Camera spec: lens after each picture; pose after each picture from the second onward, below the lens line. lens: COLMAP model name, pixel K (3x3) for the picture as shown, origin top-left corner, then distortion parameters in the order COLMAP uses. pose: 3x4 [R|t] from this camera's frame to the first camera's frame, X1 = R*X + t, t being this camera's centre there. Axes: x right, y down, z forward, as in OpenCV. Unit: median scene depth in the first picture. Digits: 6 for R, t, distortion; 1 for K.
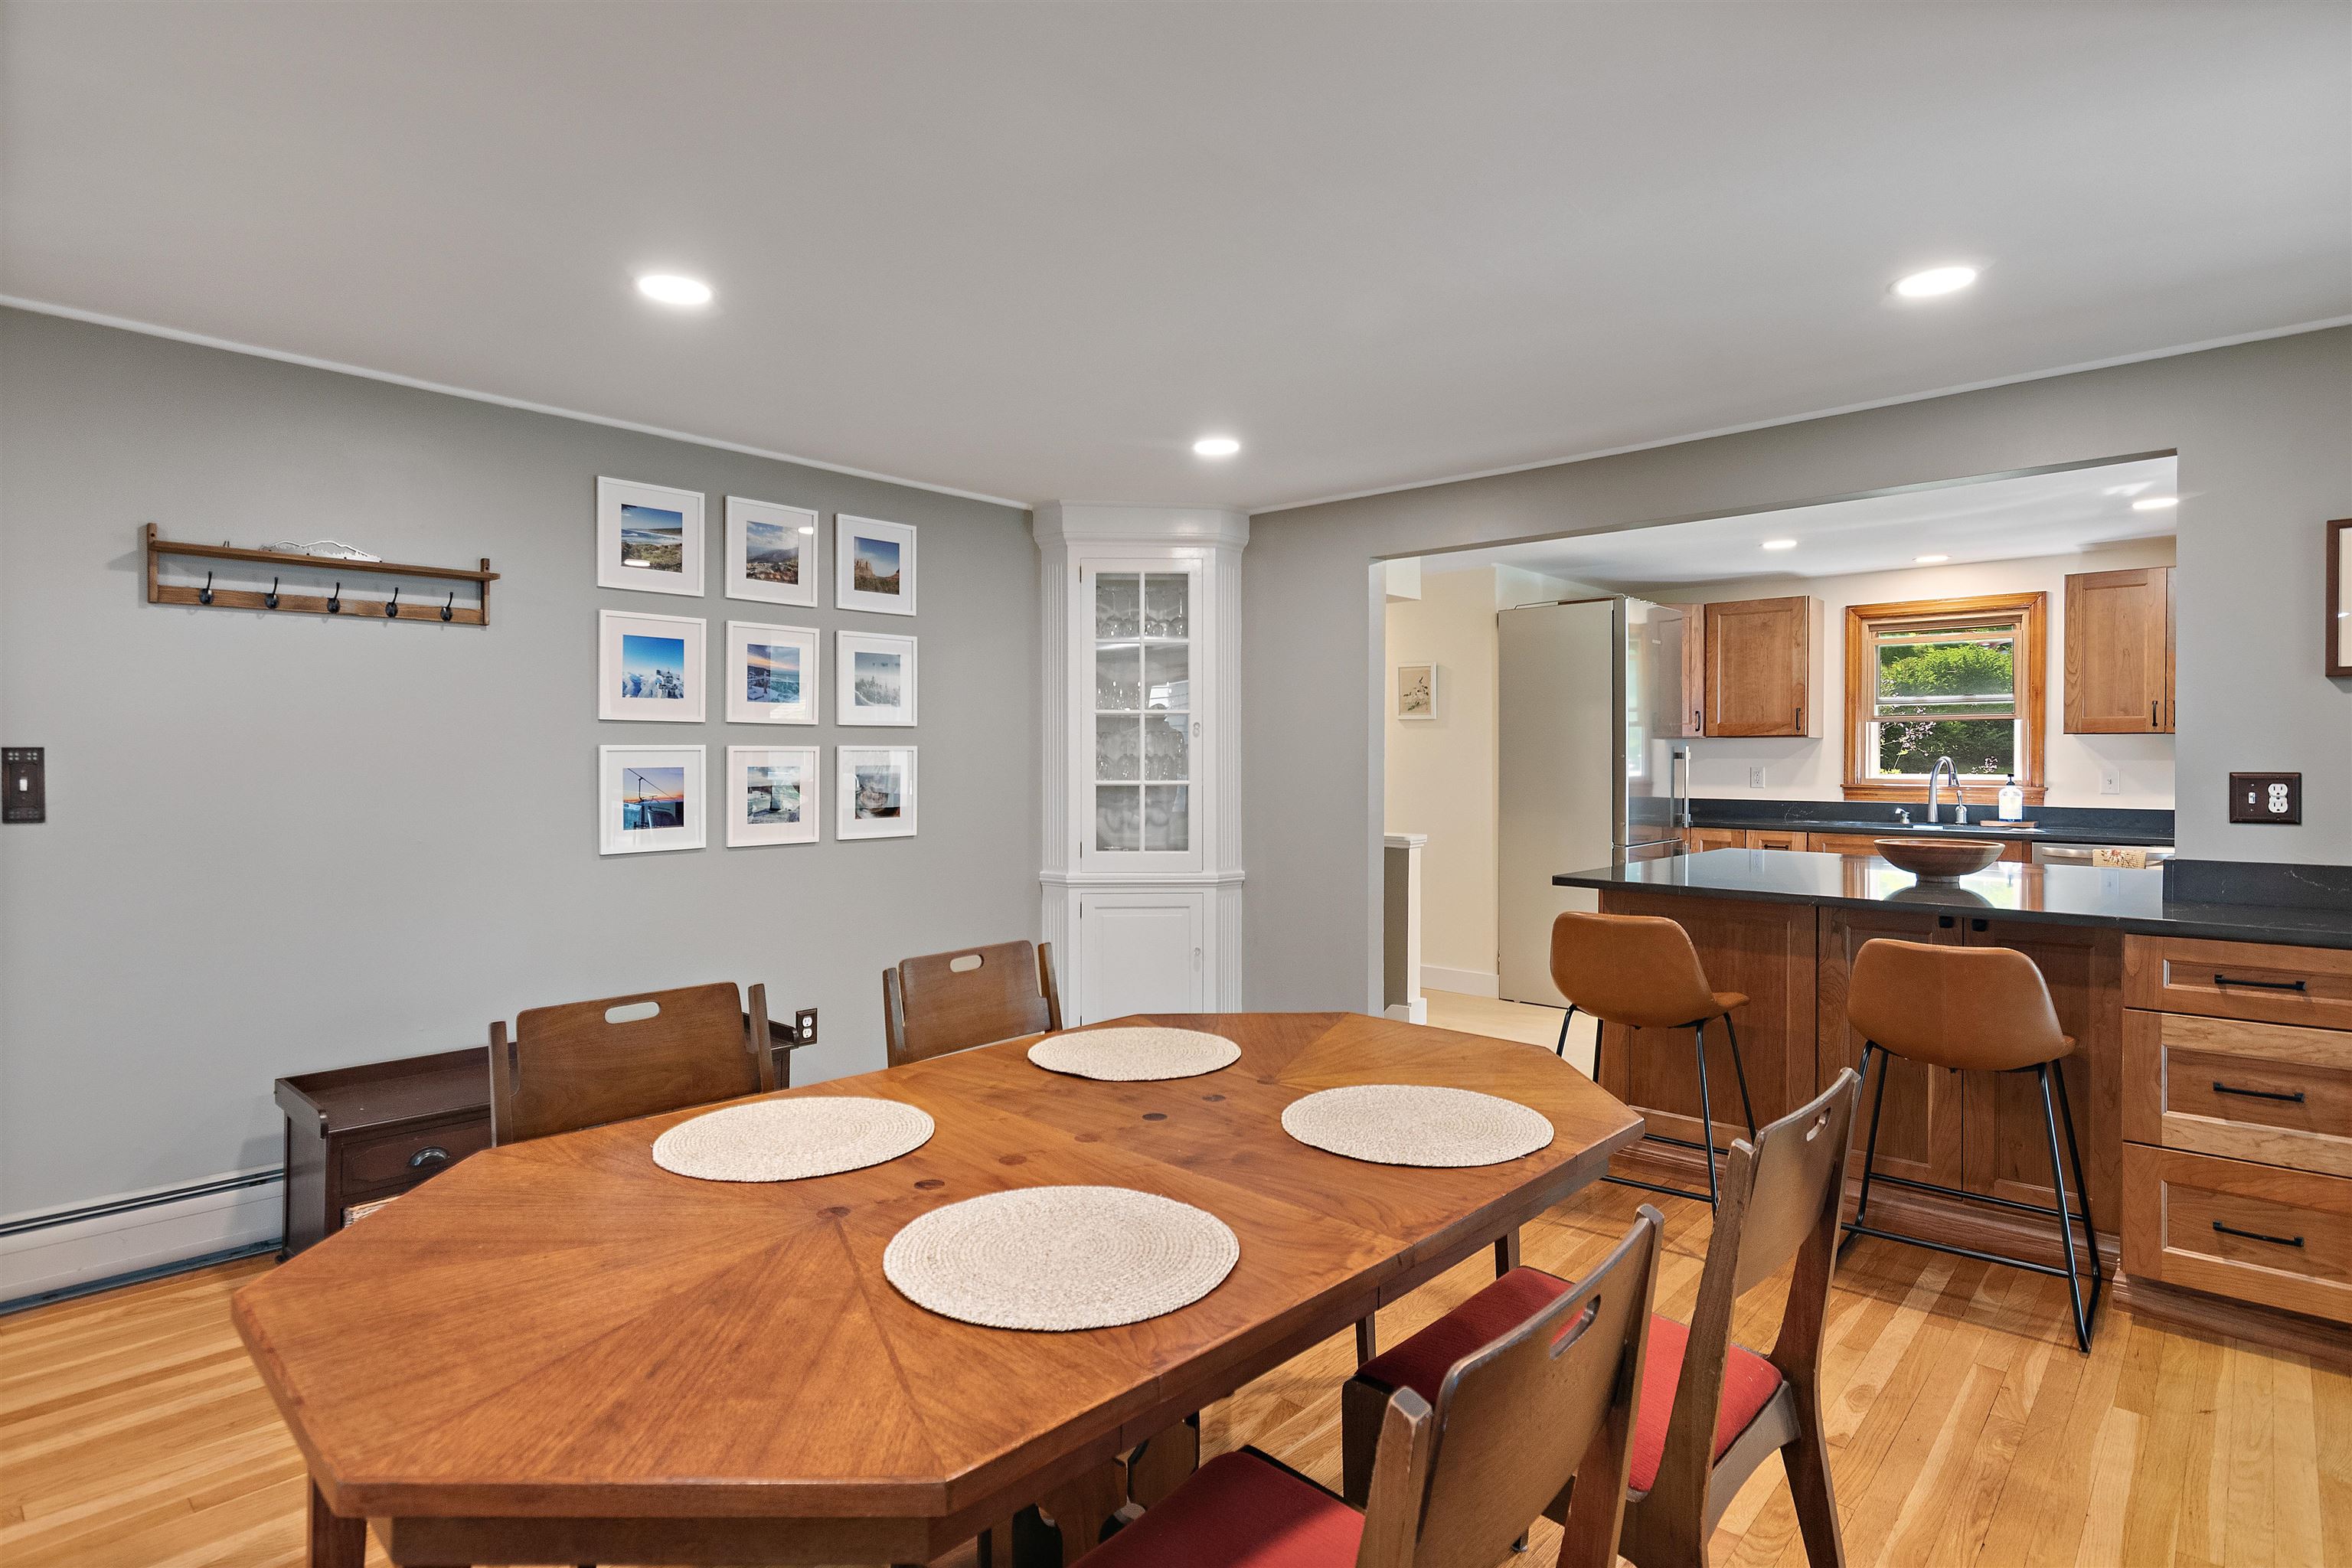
lens RADIAL K [[1206.2, 0, 1175.4], [0, 1206.2, 765.1], [0, 0, 1]] dist [-0.003332, 0.000323]
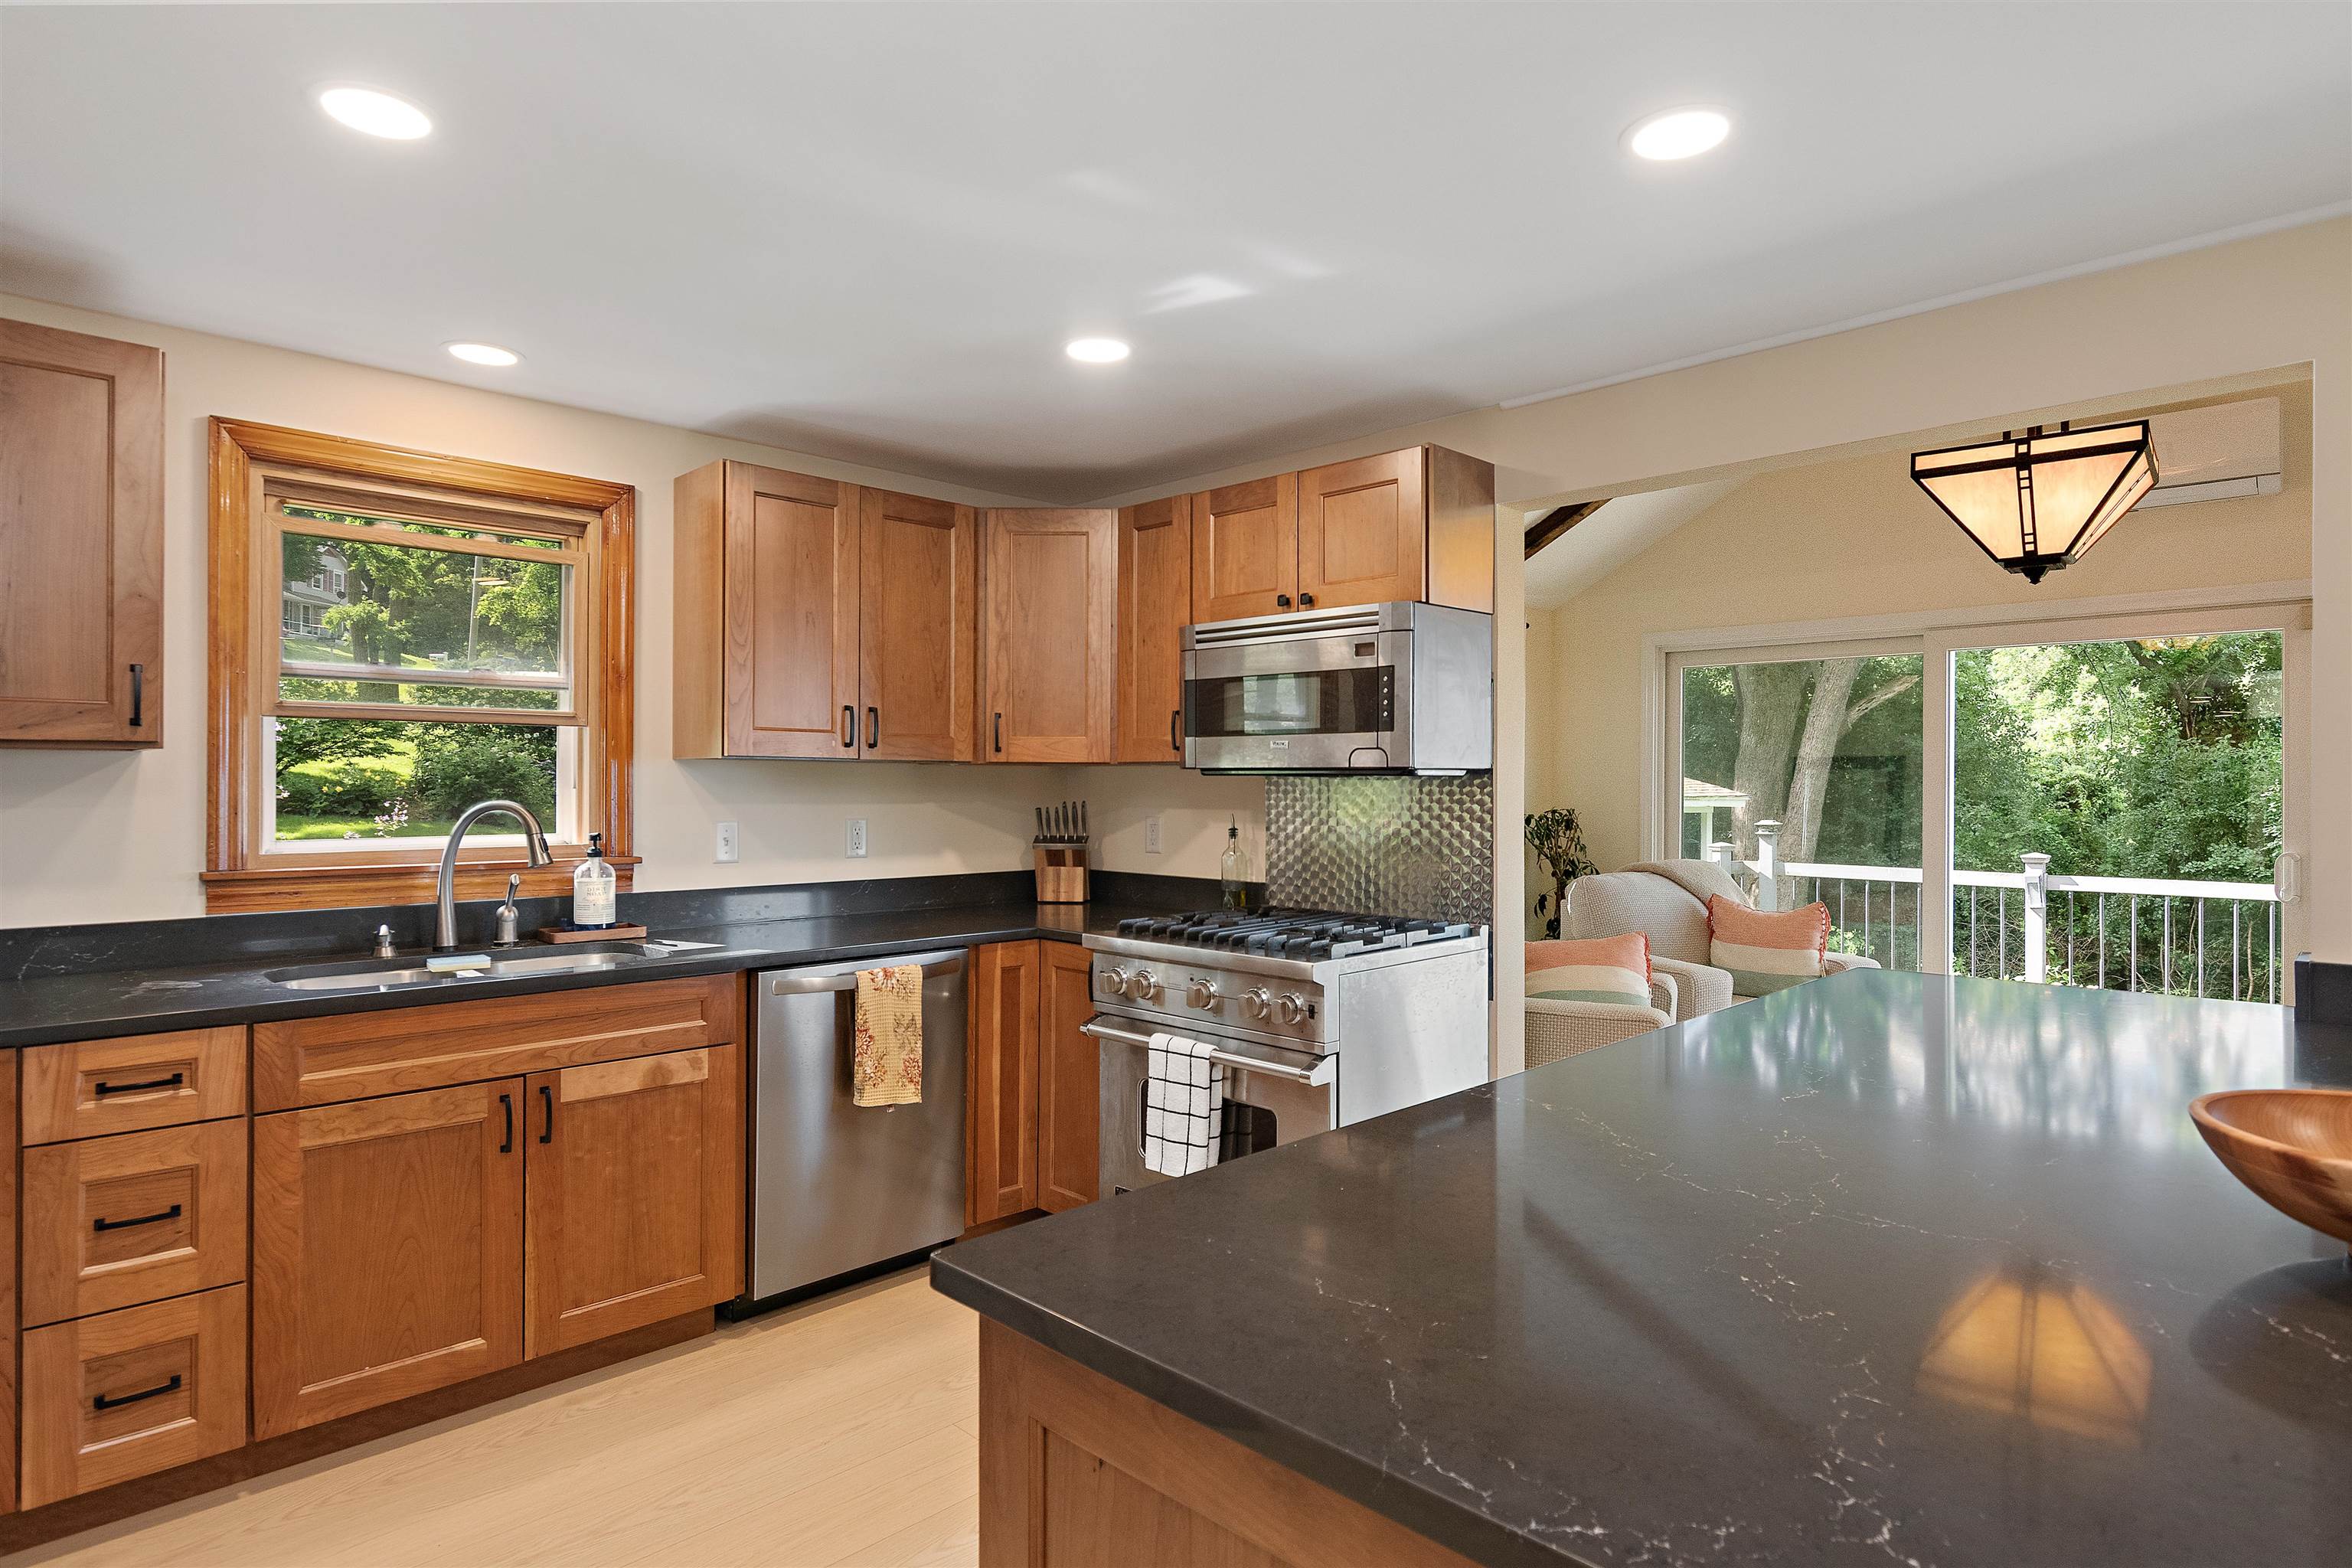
lens RADIAL K [[1255.1, 0, 1176.0], [0, 1255.1, 784.0], [0, 0, 1]] dist [-0.002574, -0.000427]
pose [[0.048665, 0.000508, 0.998815, 0.229470], [0.005307, 0.999986, -0.000767, -0.014906], [-0.998801, 0.005338, 0.048662, 0.922485]]
